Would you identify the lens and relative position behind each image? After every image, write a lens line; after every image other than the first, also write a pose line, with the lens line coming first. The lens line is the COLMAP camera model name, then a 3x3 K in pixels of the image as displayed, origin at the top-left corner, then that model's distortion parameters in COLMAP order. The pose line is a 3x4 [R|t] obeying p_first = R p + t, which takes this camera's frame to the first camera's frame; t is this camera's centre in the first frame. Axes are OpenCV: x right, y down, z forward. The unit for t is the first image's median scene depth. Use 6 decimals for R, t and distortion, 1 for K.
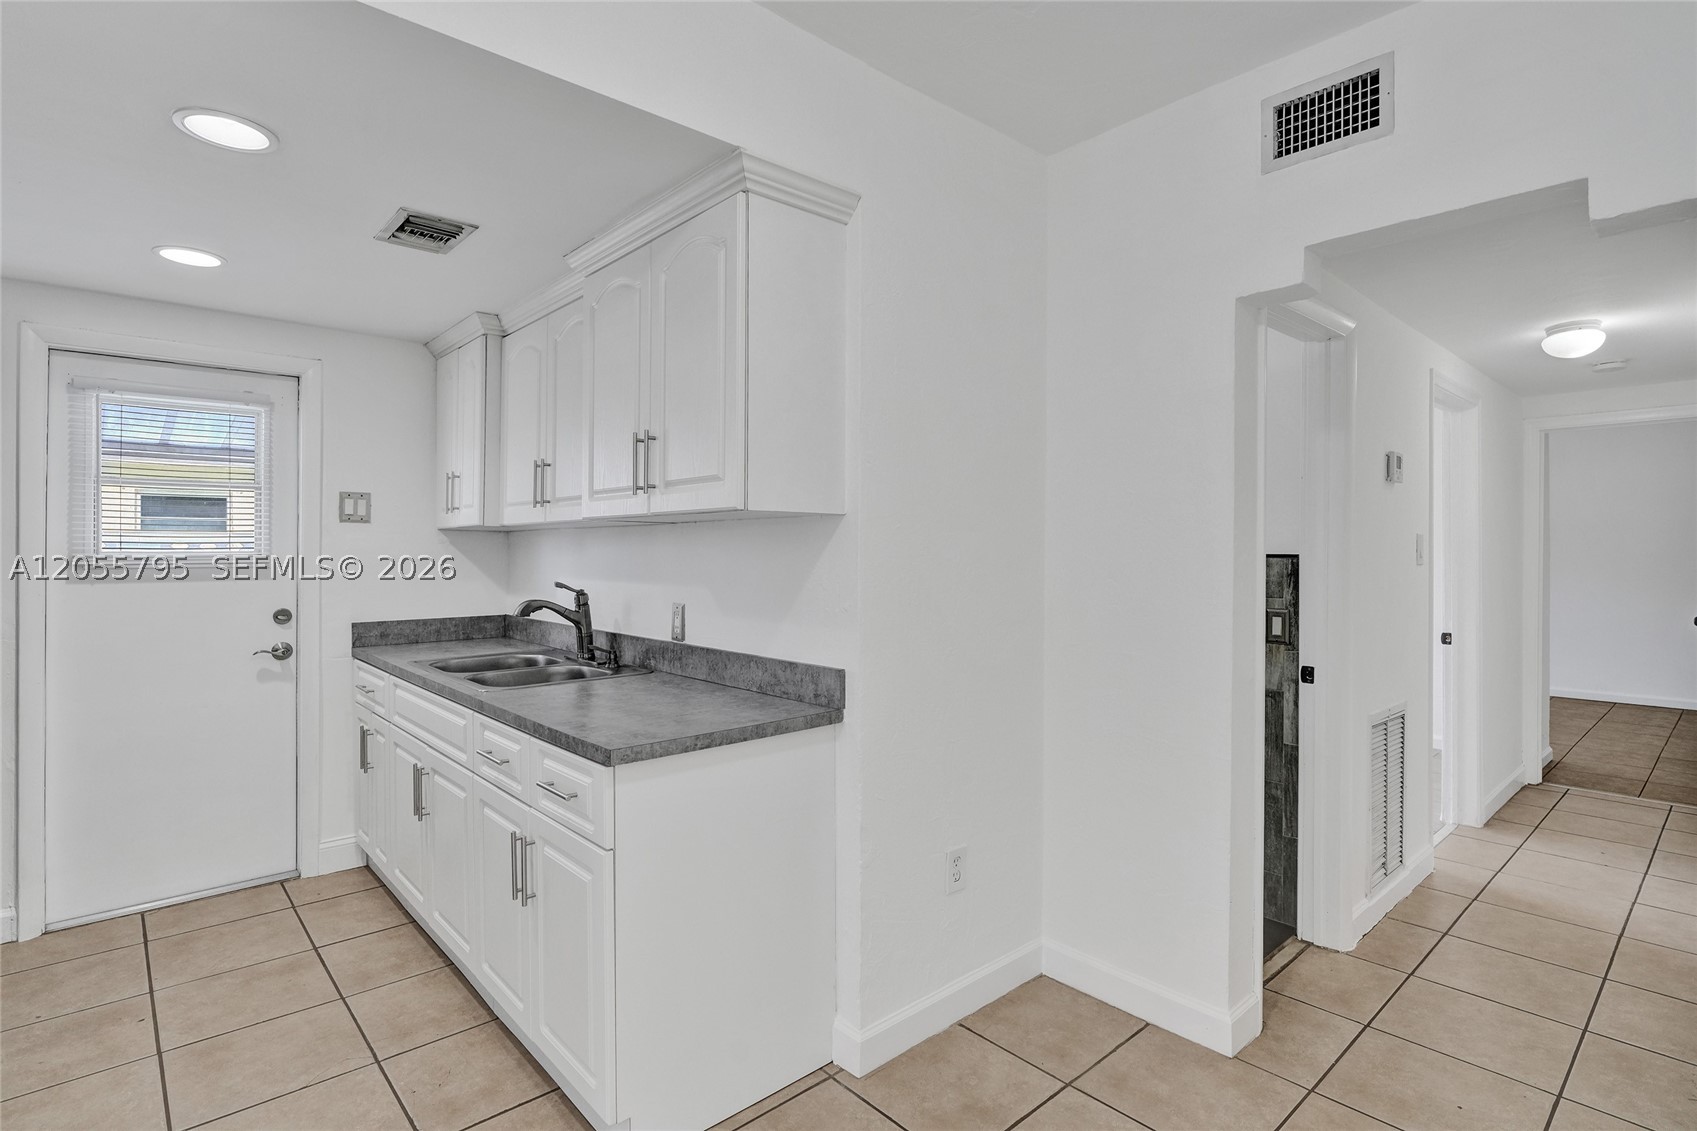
lens RADIAL K [[839.5, 0, 847.1], [0, 839.5, 565.4], [0, 0, 1]] dist [0.001132, -0.000630]
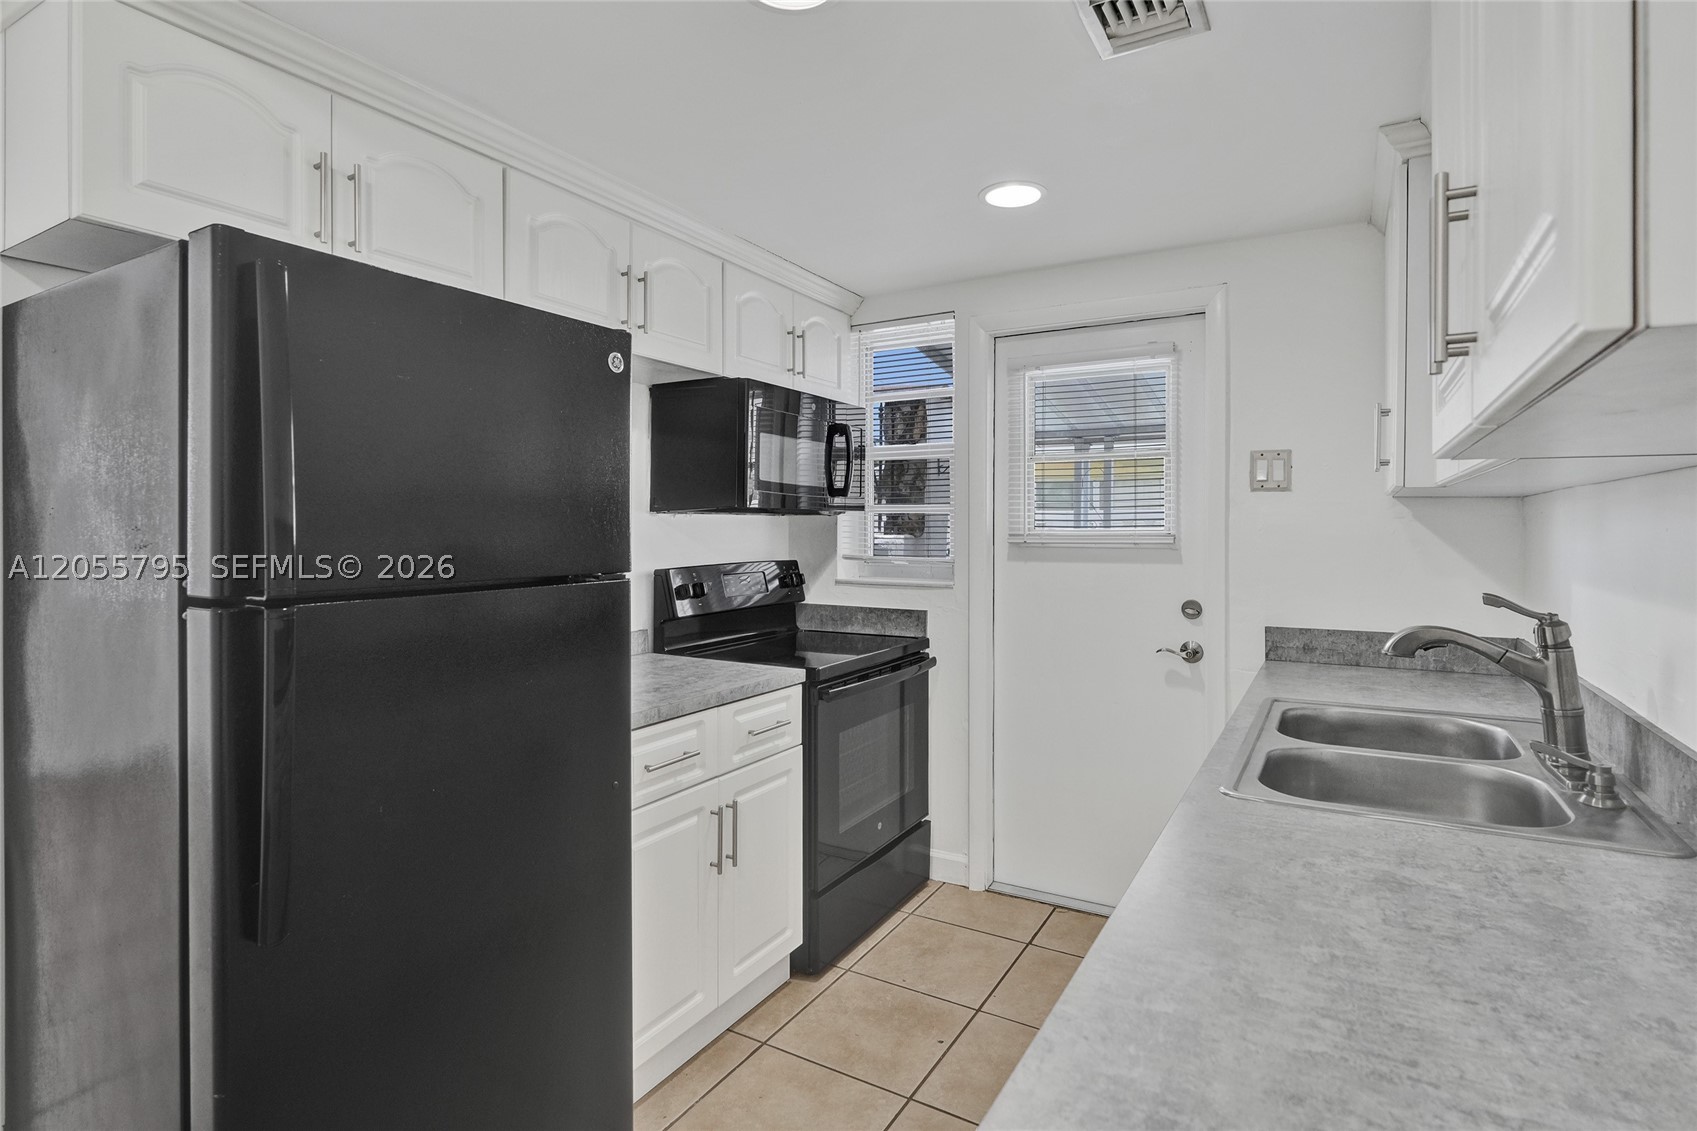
lens RADIAL K [[839.5, 0, 899.0], [0, 839.5, 527.7], [0, 0, 1]] dist [0.001132, -0.000630]
pose [[0.336609, 0.000320, -0.941645, 0.001961], [-0.021492, 0.999742, -0.007343, -0.006952], [0.941399, 0.022710, 0.336529, 0.459633]]
